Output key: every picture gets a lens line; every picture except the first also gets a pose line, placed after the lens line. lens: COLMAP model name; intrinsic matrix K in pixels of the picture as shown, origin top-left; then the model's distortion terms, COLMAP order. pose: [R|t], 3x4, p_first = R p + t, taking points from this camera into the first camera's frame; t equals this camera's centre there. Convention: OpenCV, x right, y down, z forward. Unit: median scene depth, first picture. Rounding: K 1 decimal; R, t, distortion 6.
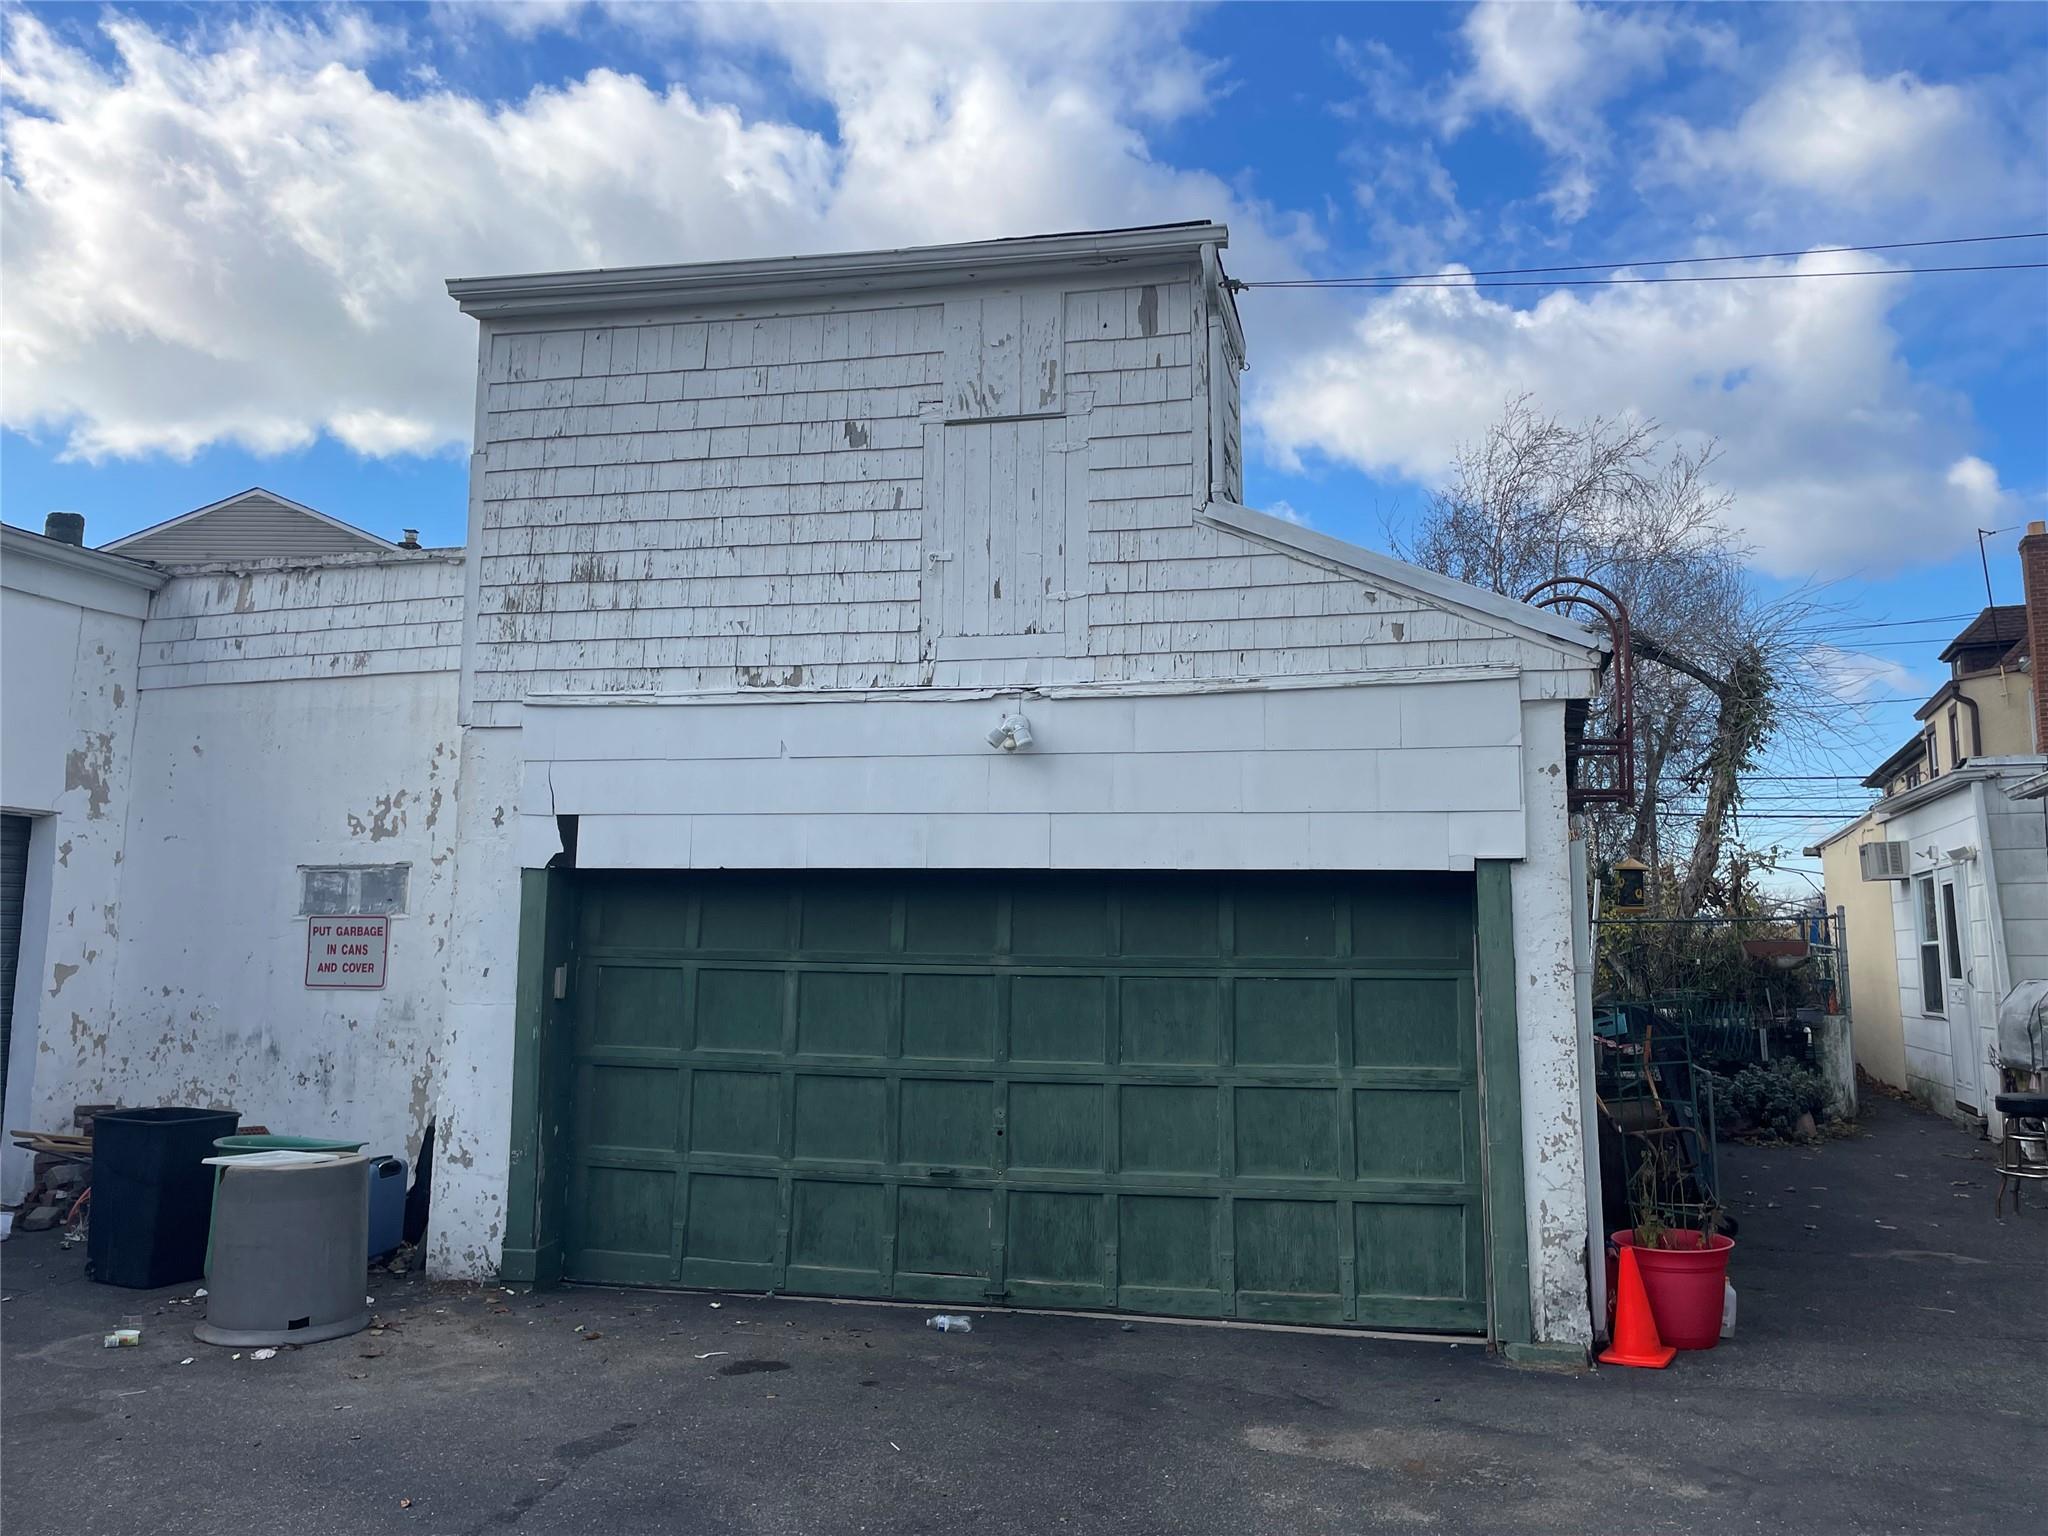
lens RADIAL K [[1525.4, 0, 1041.5], [0, 1525.4, 757.7], [0, 0, 1]] dist [0.077836, -0.089303]
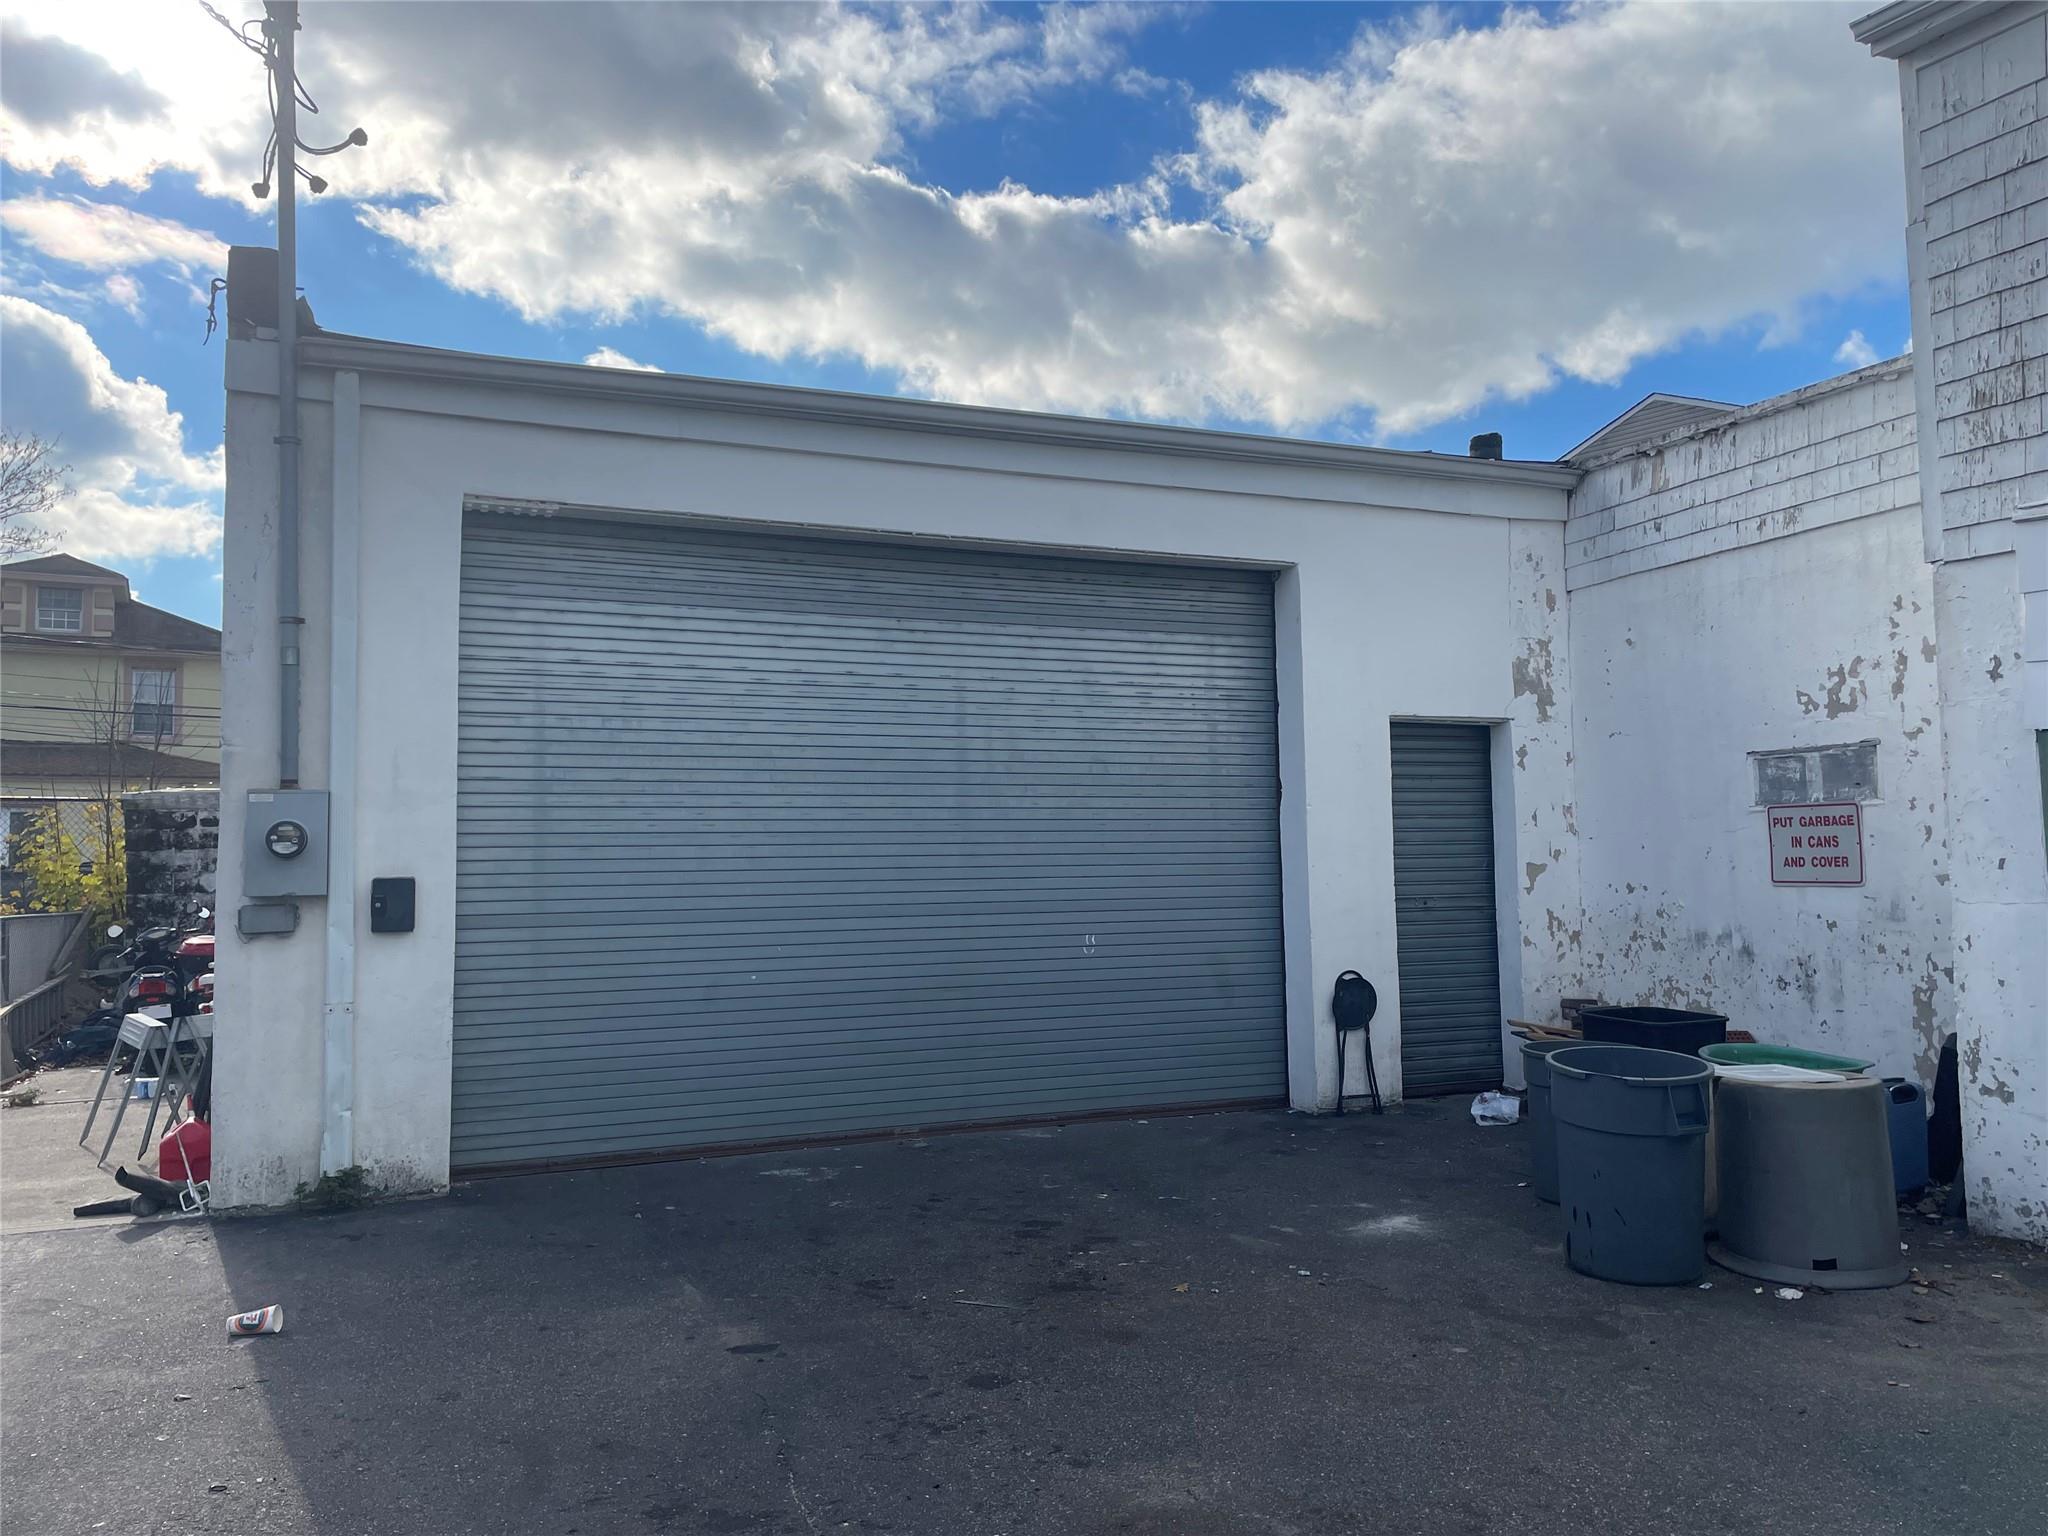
lens RADIAL K [[1525.4, 0, 1026.8], [0, 1525.4, 762.5], [0, 0, 1]] dist [0.077836, -0.089303]
pose [[0.637753, -0.071145, -0.766948, -0.052079], [0.122031, 0.992482, 0.009408, 0.015136], [0.760513, -0.099591, 0.641640, 0.087256]]
